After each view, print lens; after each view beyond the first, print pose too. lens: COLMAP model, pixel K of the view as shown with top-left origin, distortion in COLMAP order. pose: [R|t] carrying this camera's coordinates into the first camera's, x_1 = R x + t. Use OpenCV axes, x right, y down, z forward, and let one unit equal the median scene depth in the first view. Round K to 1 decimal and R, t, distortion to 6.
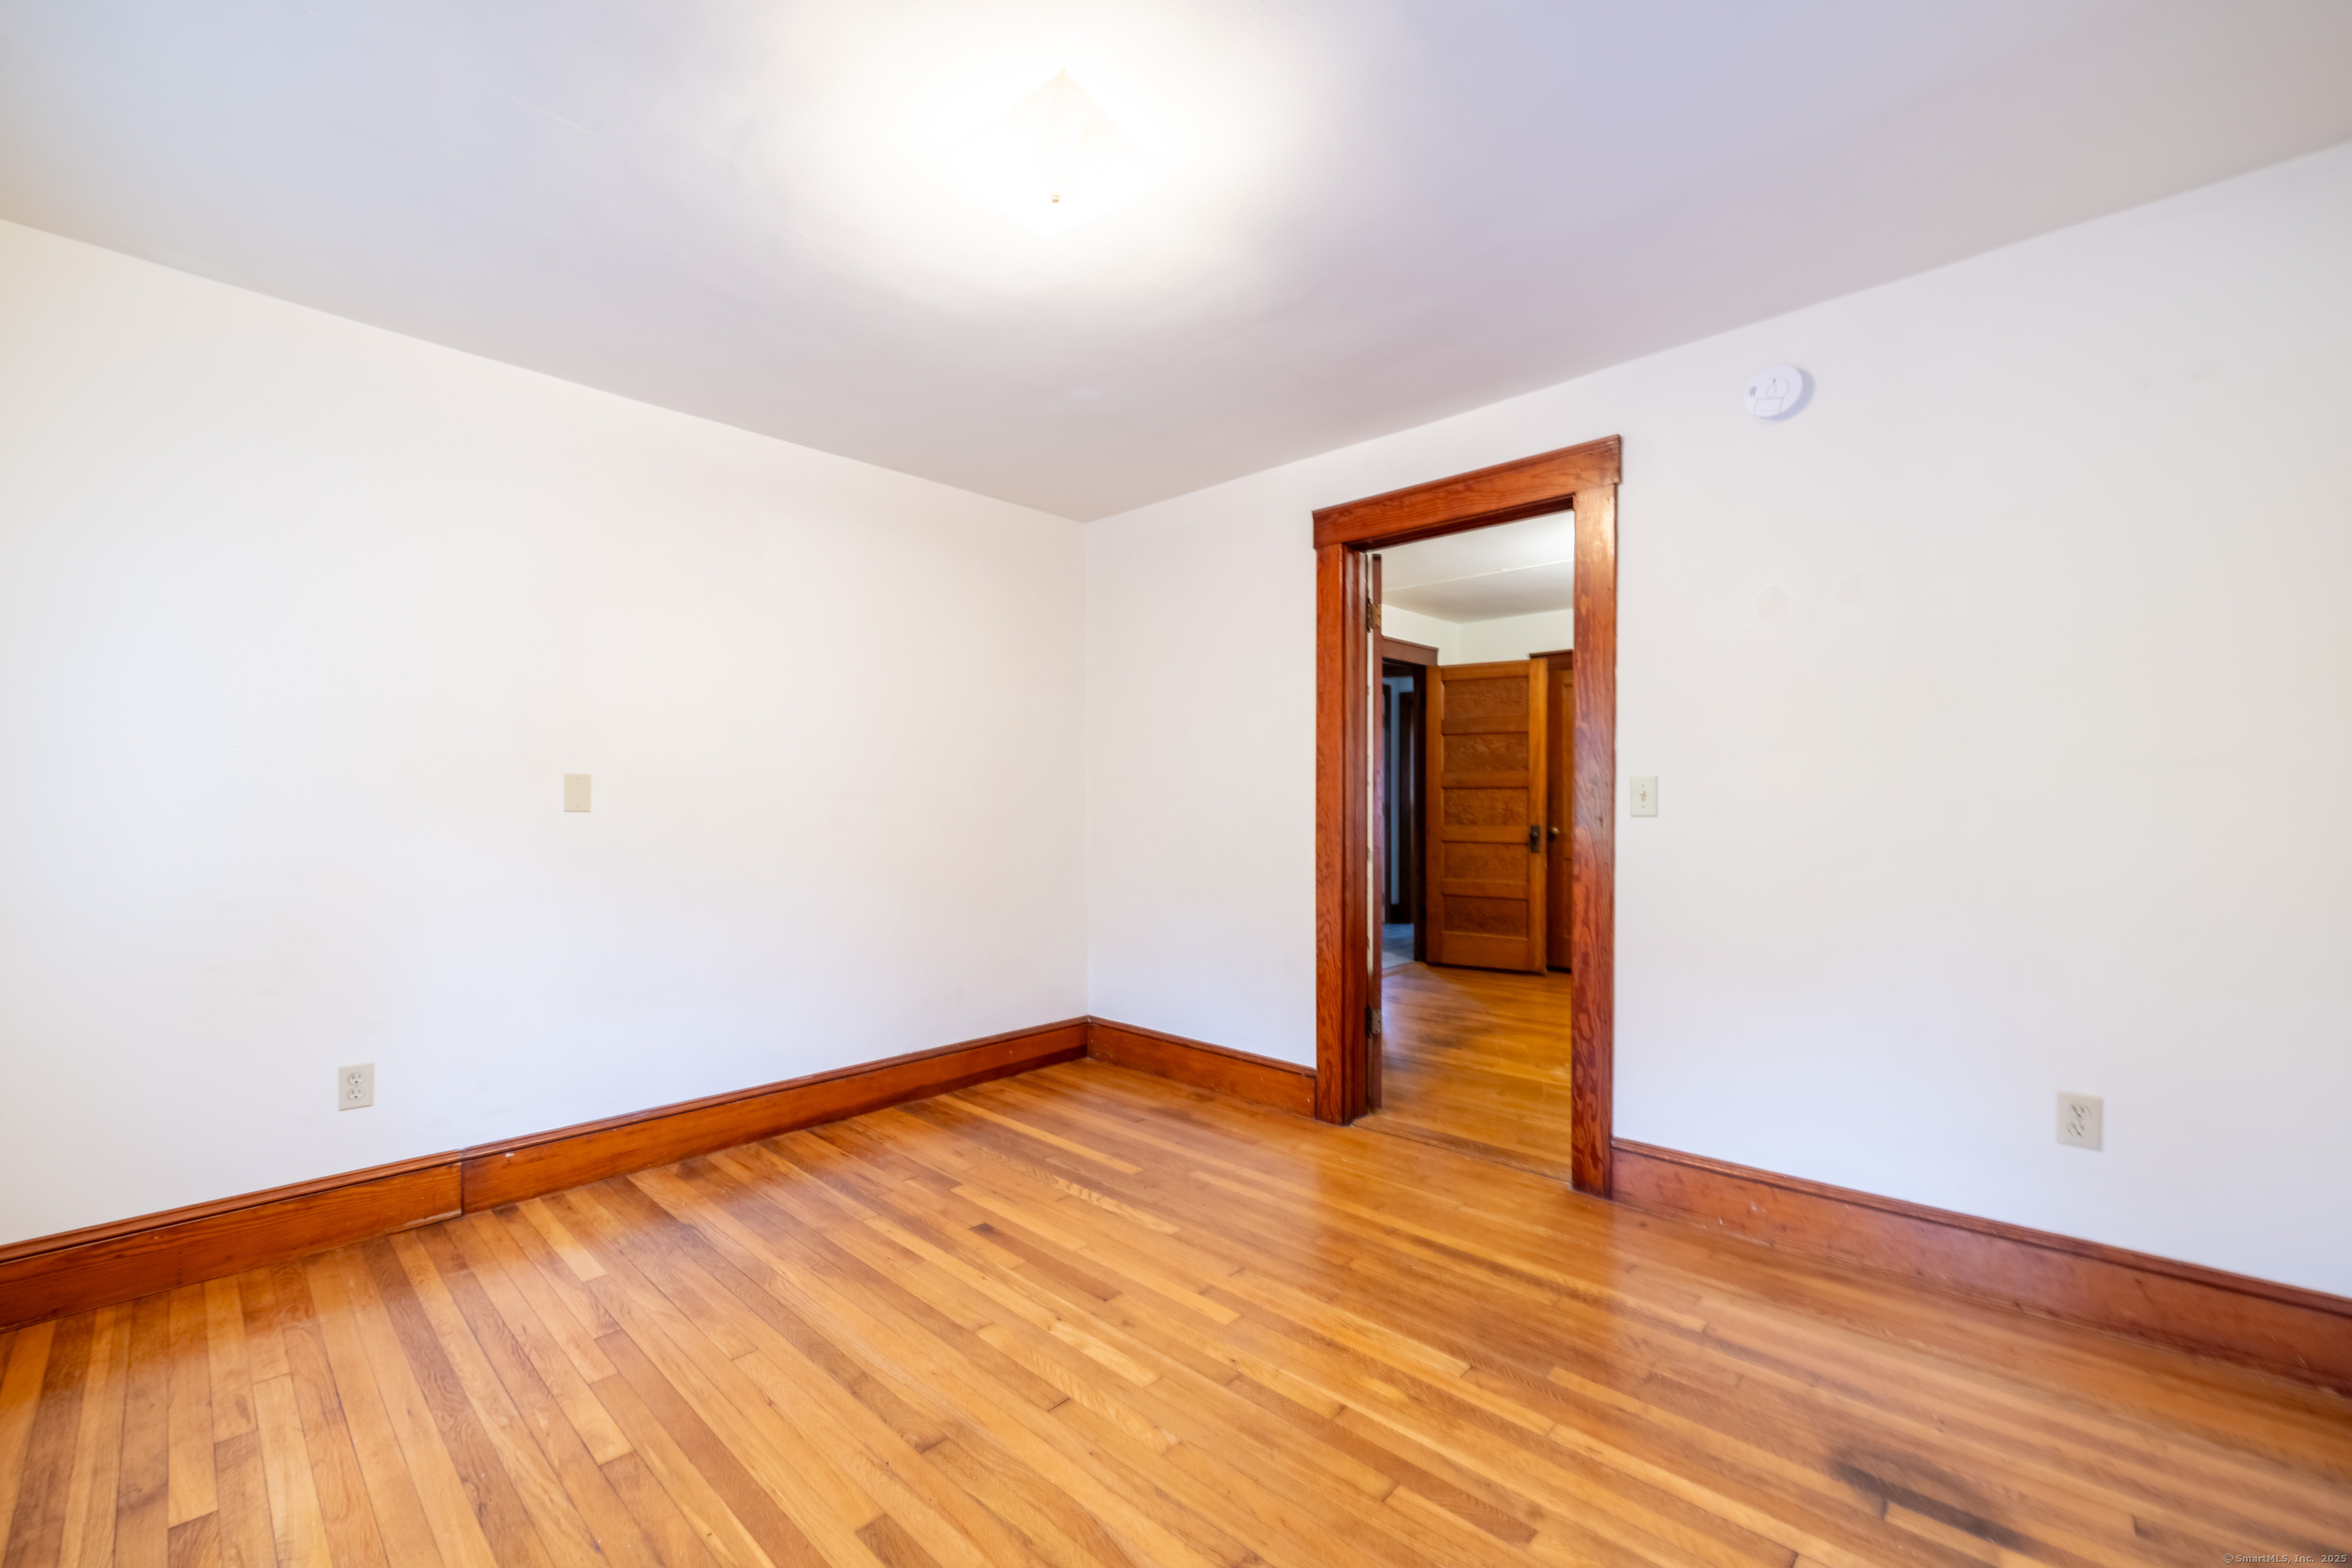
lens RADIAL K [[941.2, 0, 1176.0], [0, 941.2, 784.0], [0, 0, 1]] dist [-0.000769, -0.000003]
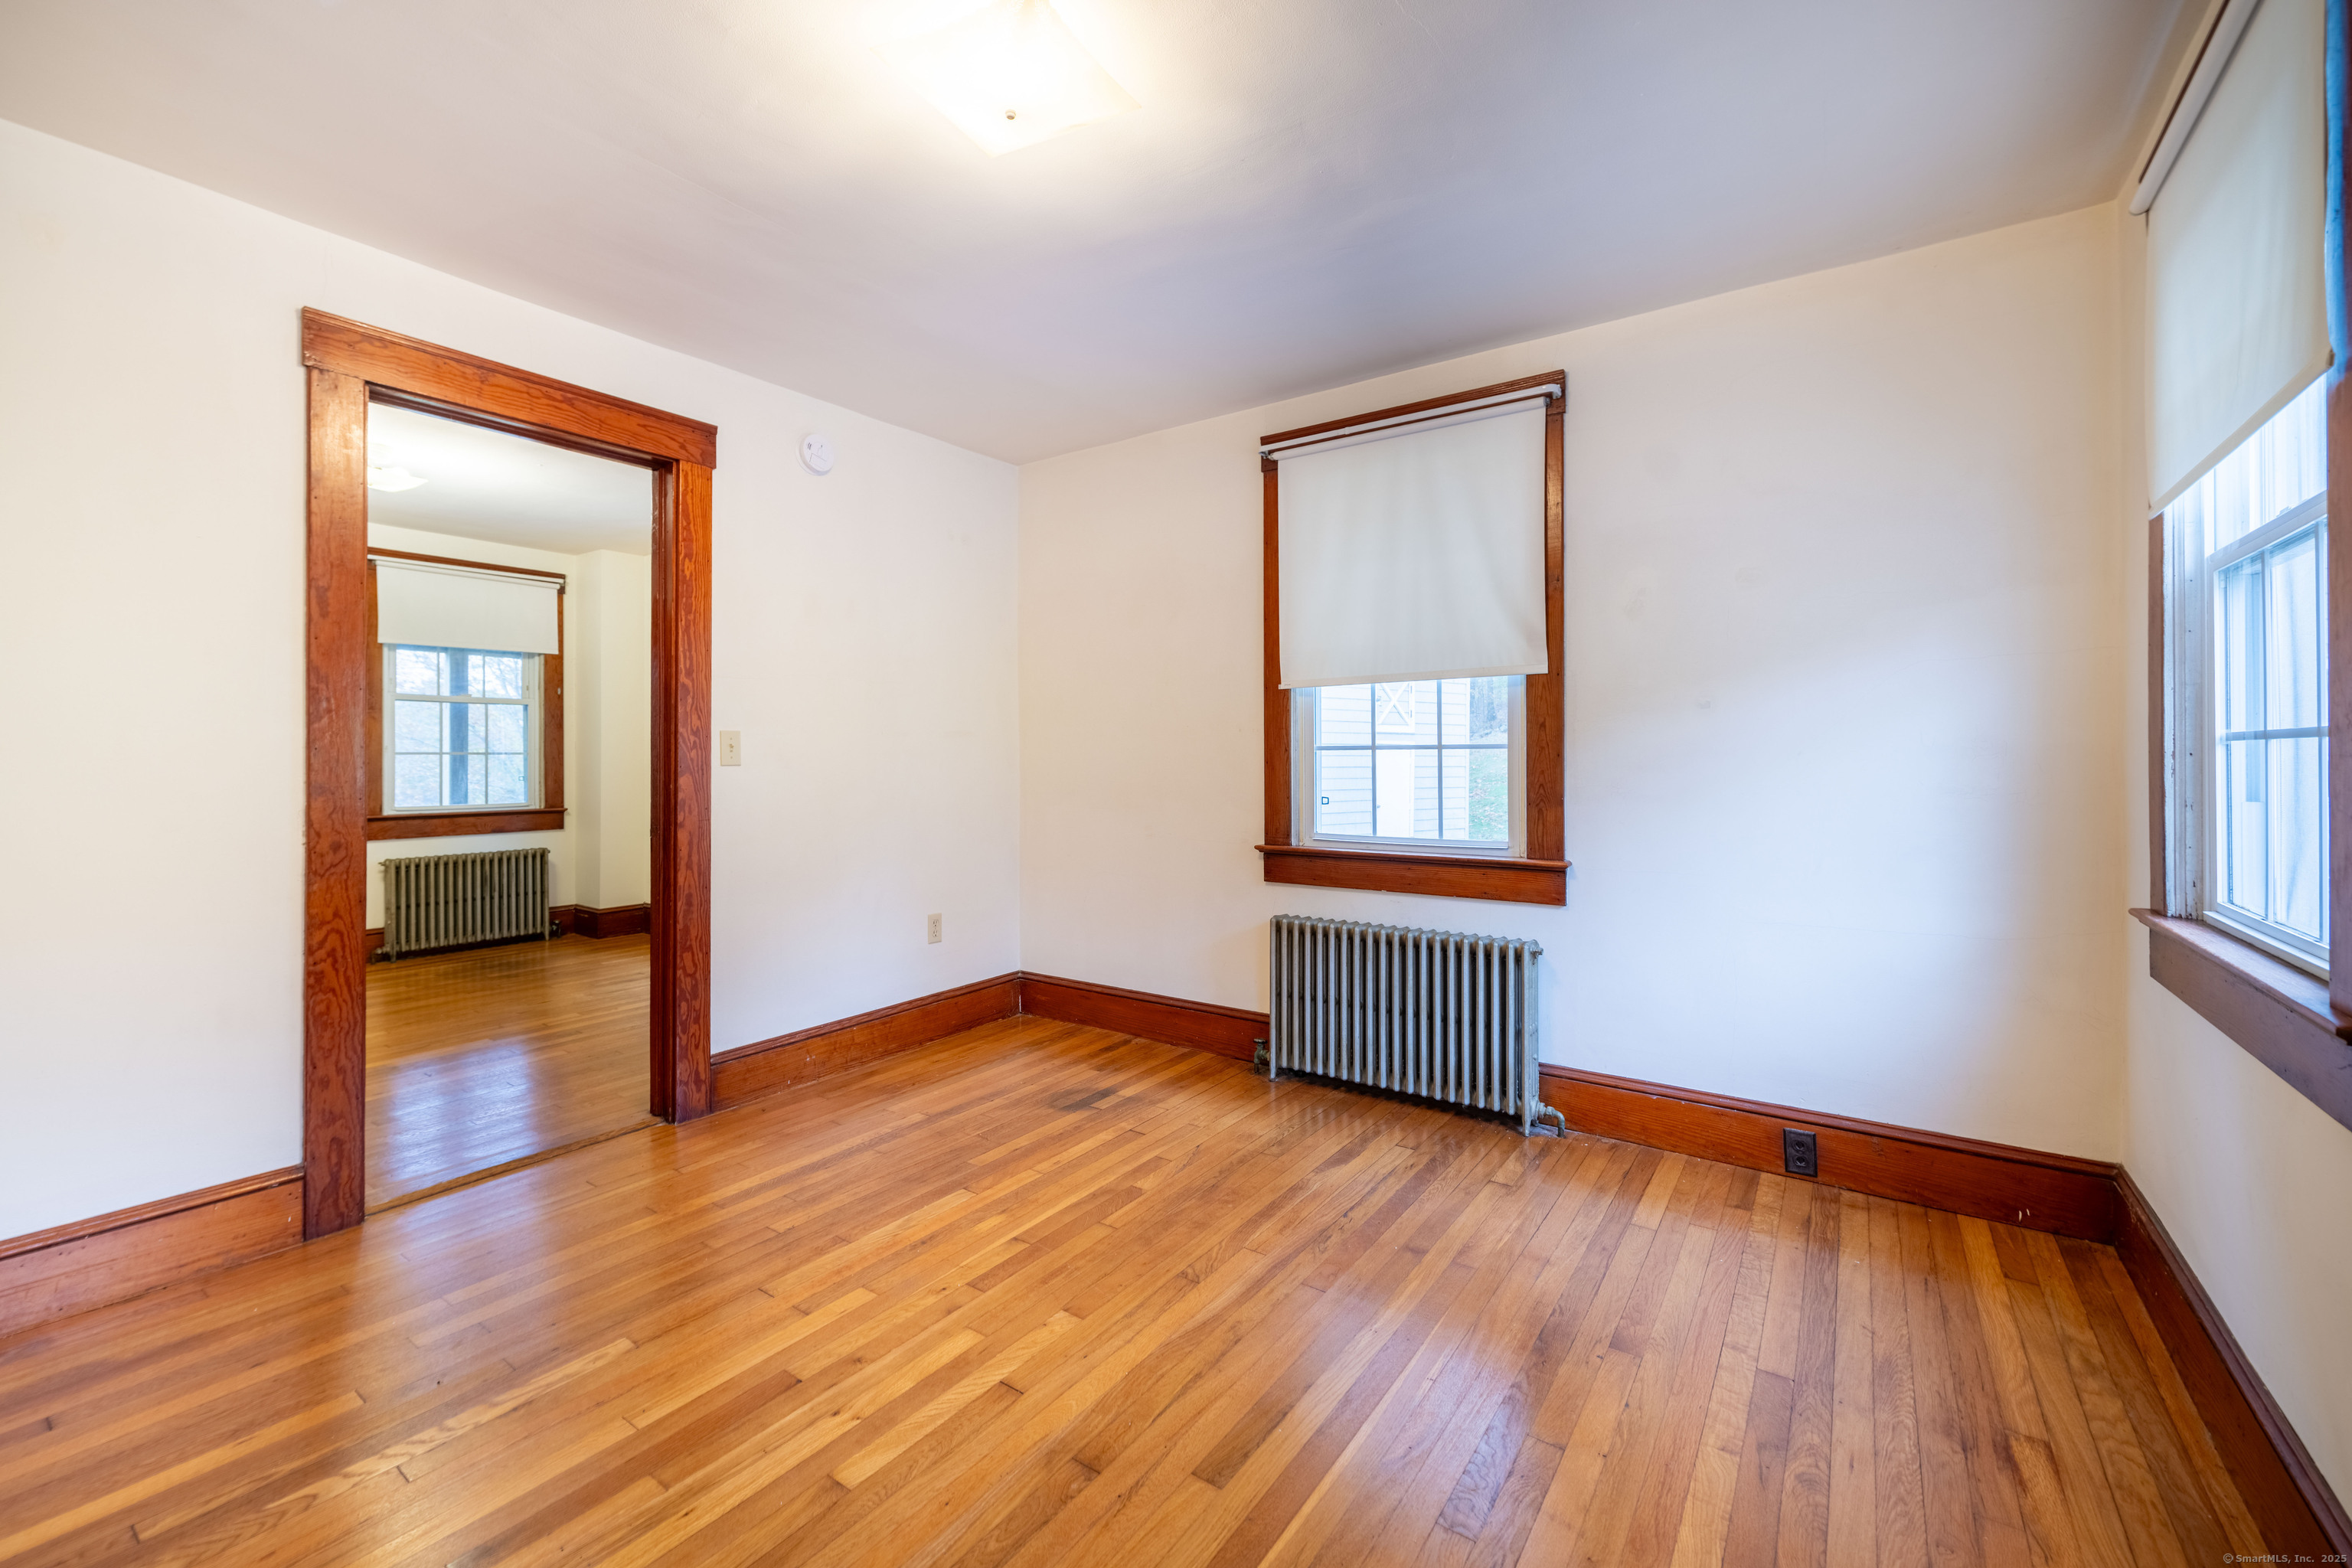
lens RADIAL K [[980.2, 0, 1087.7], [0, 980.2, 740.0], [0, 0, 1]] dist [0.000371, 0.000023]
pose [[-0.085812, 0.016314, 0.996178, -0.946960], [-0.019587, 0.999645, -0.018058, 0.020175], [-0.996119, -0.021062, -0.085462, 0.860068]]
